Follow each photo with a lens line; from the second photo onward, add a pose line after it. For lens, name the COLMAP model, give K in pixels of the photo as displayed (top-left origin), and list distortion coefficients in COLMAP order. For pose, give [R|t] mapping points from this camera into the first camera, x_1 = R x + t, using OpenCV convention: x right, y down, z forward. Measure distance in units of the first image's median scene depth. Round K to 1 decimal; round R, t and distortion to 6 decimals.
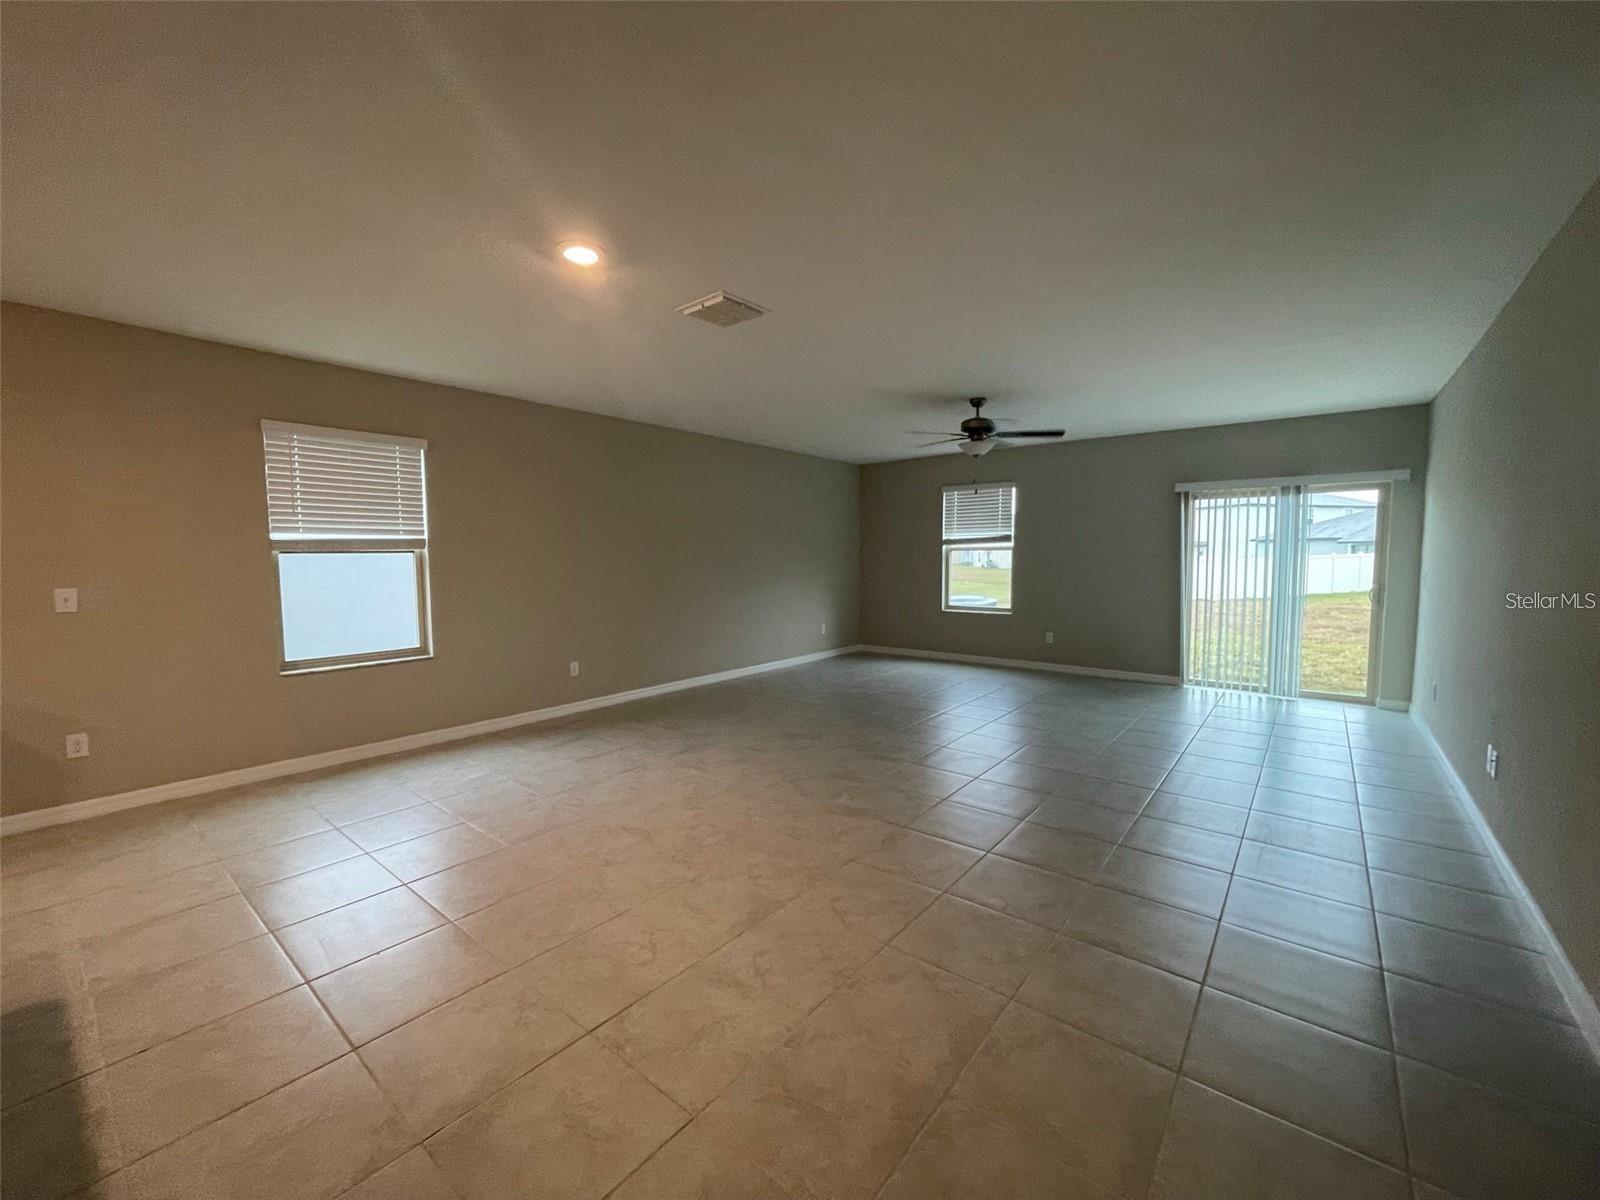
lens RADIAL K [[633.1, 0, 812.1], [0, 633.1, 599.3], [0, 0, 1]] dist [0.002120, 0.000269]
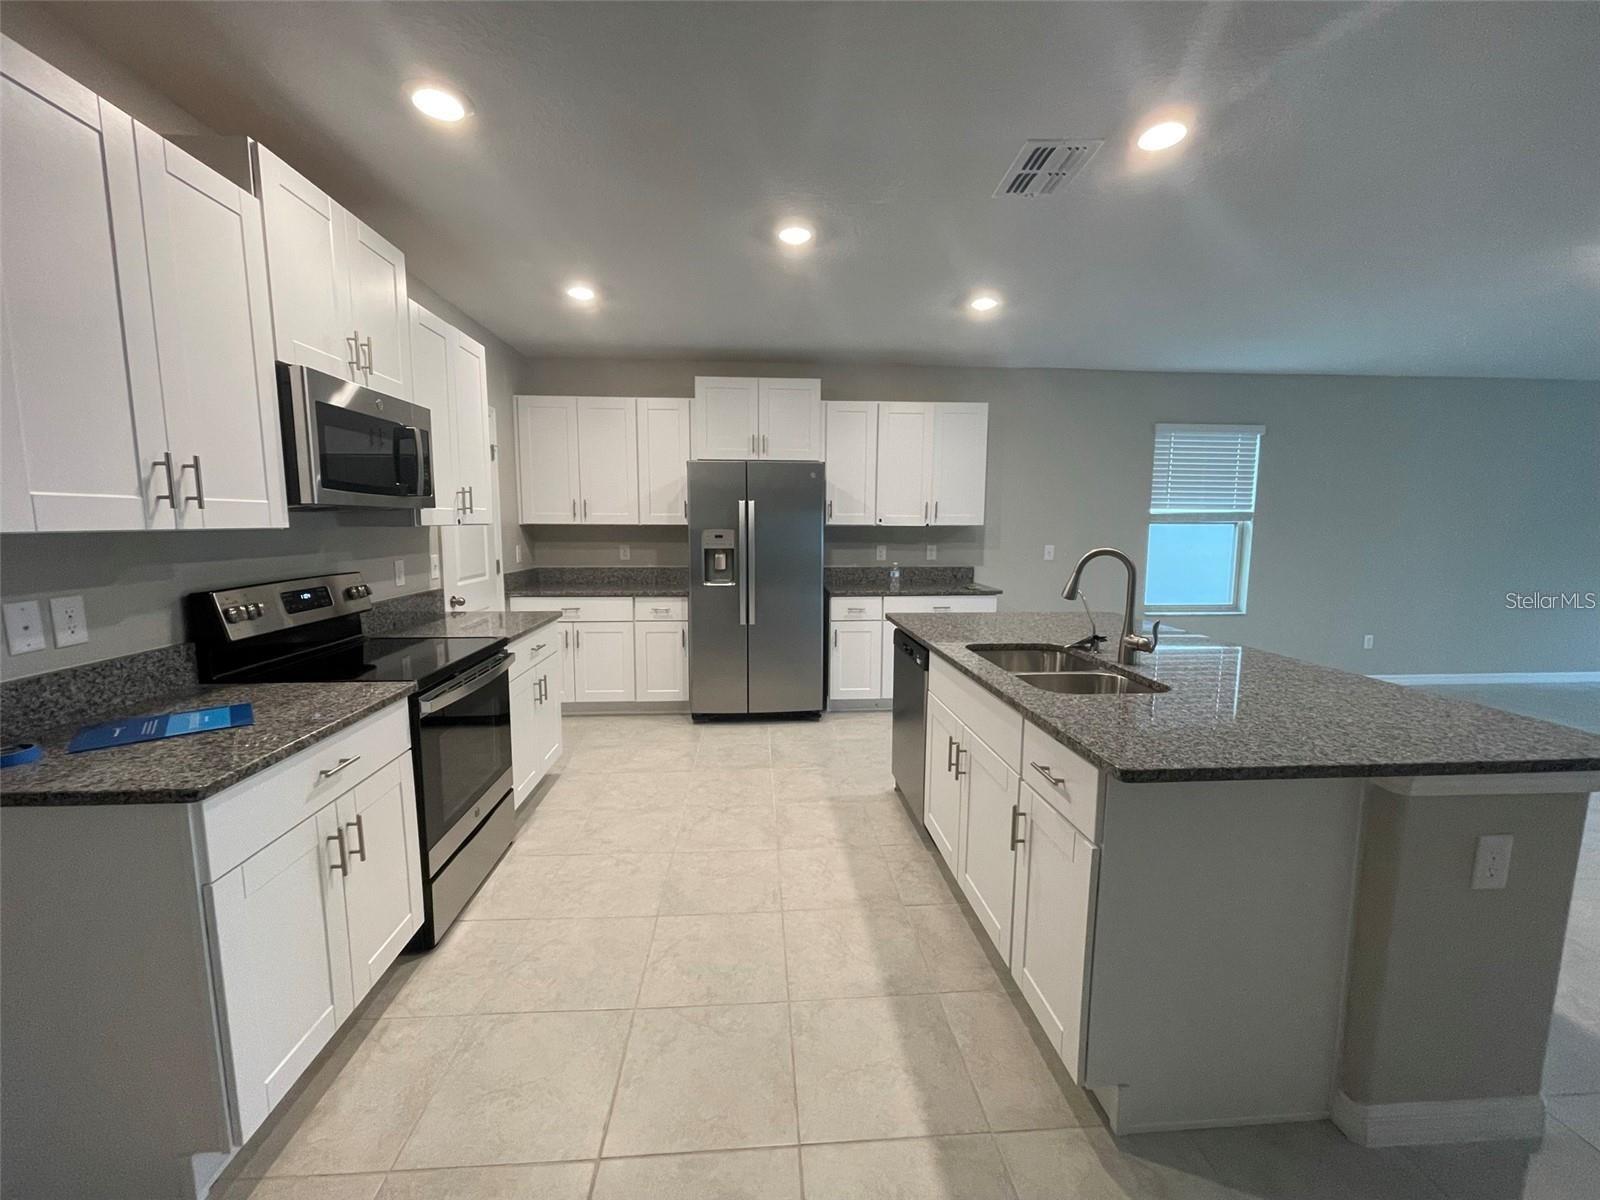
lens RADIAL K [[633.1, 0, 799.3], [0, 633.1, 598.6], [0, 0, 1]] dist [0.002120, 0.000269]
pose [[0.685353, 0.091539, -0.722434, -0.327018], [-0.060819, 0.995797, 0.068480, 0.033385], [0.725667, -0.002995, 0.688040, -0.402789]]
